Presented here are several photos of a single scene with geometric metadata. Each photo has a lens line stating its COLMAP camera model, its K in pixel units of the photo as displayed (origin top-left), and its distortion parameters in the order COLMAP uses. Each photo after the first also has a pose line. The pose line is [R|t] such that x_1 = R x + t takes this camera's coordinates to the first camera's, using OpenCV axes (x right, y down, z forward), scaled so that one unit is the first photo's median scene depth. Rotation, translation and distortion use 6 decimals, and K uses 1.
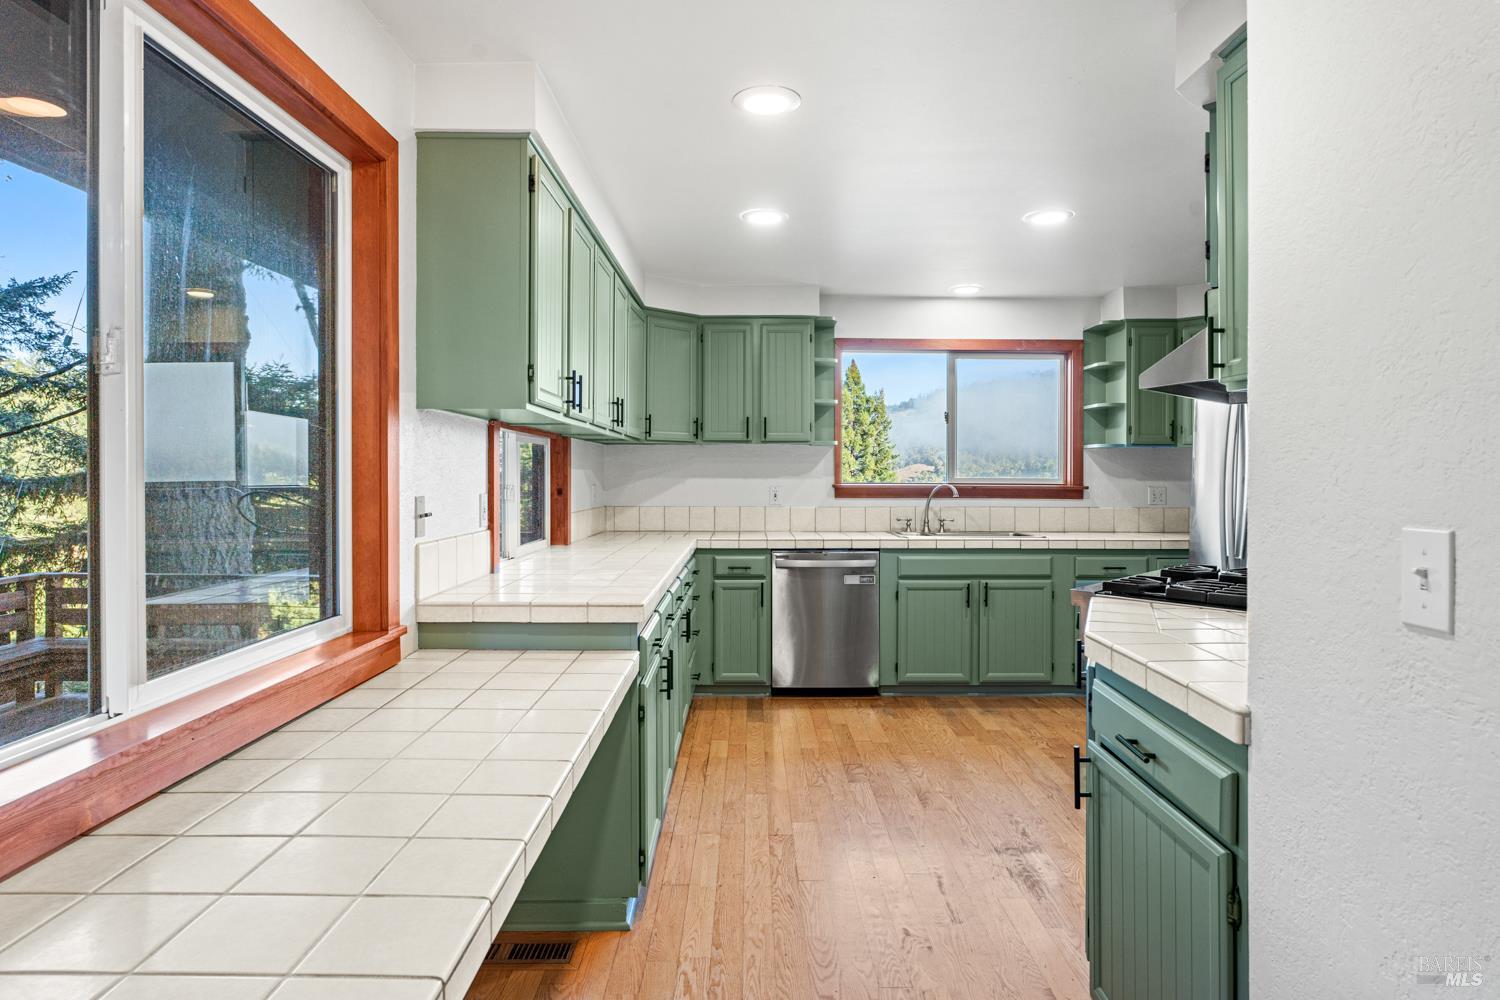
lens RADIAL K [[848.6, 0, 756.5], [0, 848.6, 491.3], [0, 0, 1]] dist [-0.003680, -0.000156]
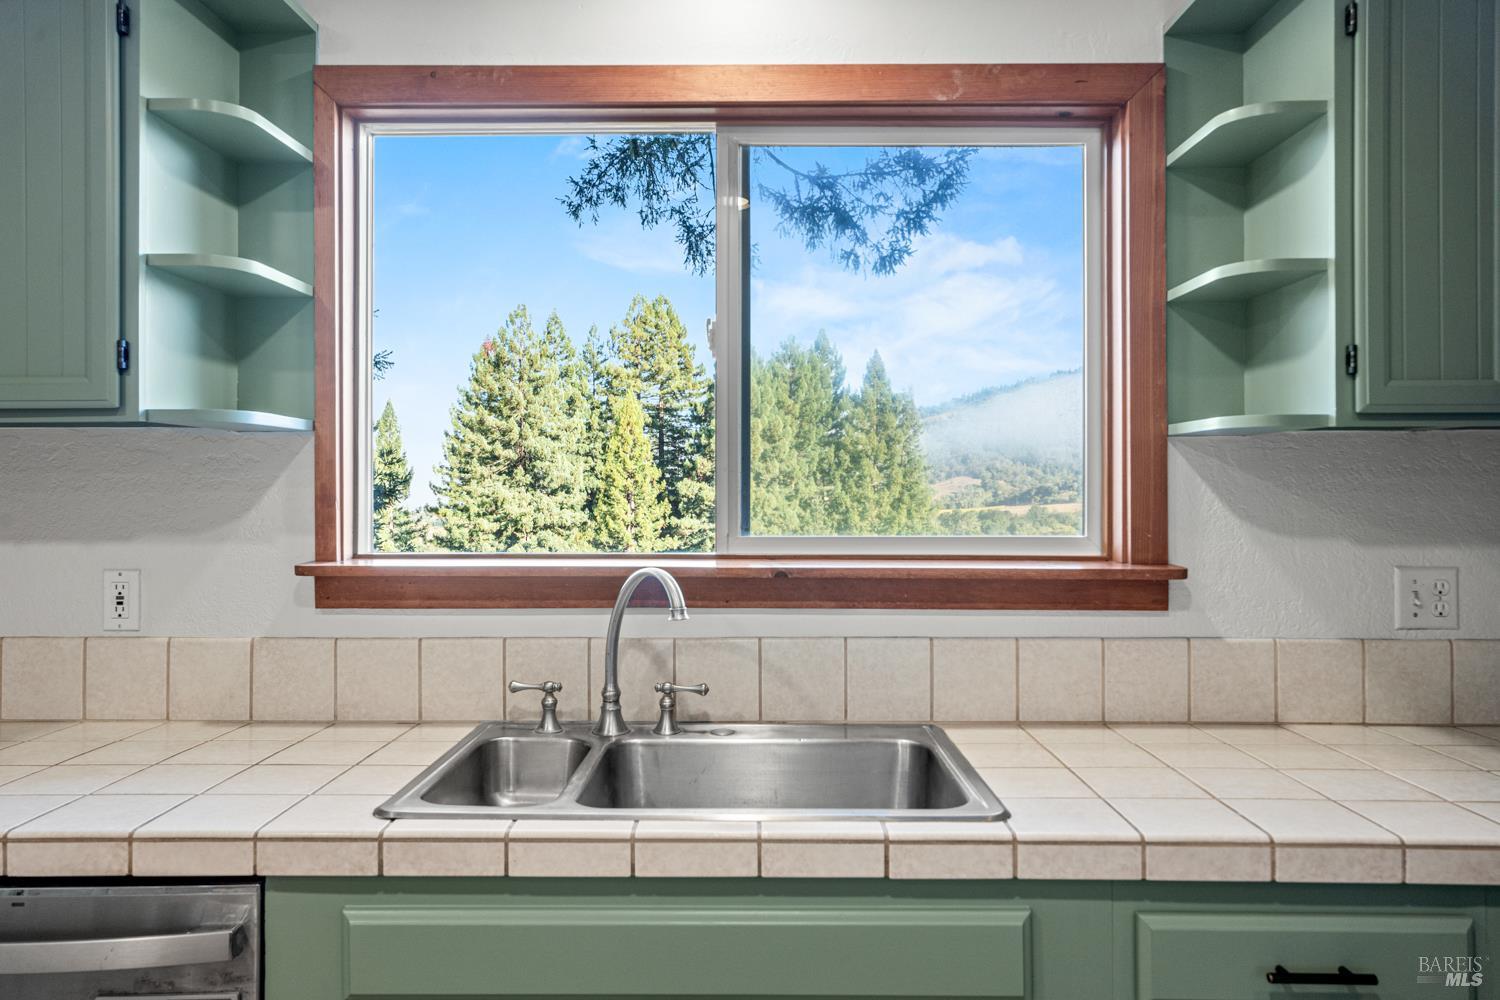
lens RADIAL K [[998.8, 0, 741.7], [0, 998.8, 499.6], [0, 0, 1]] dist [0.001483, 0.001676]
pose [[0.999550, -0.003849, -0.029759, 0.251230], [0.003553, 0.999944, -0.009994, -0.025865], [0.029796, 0.009884, 0.999507, 0.657750]]
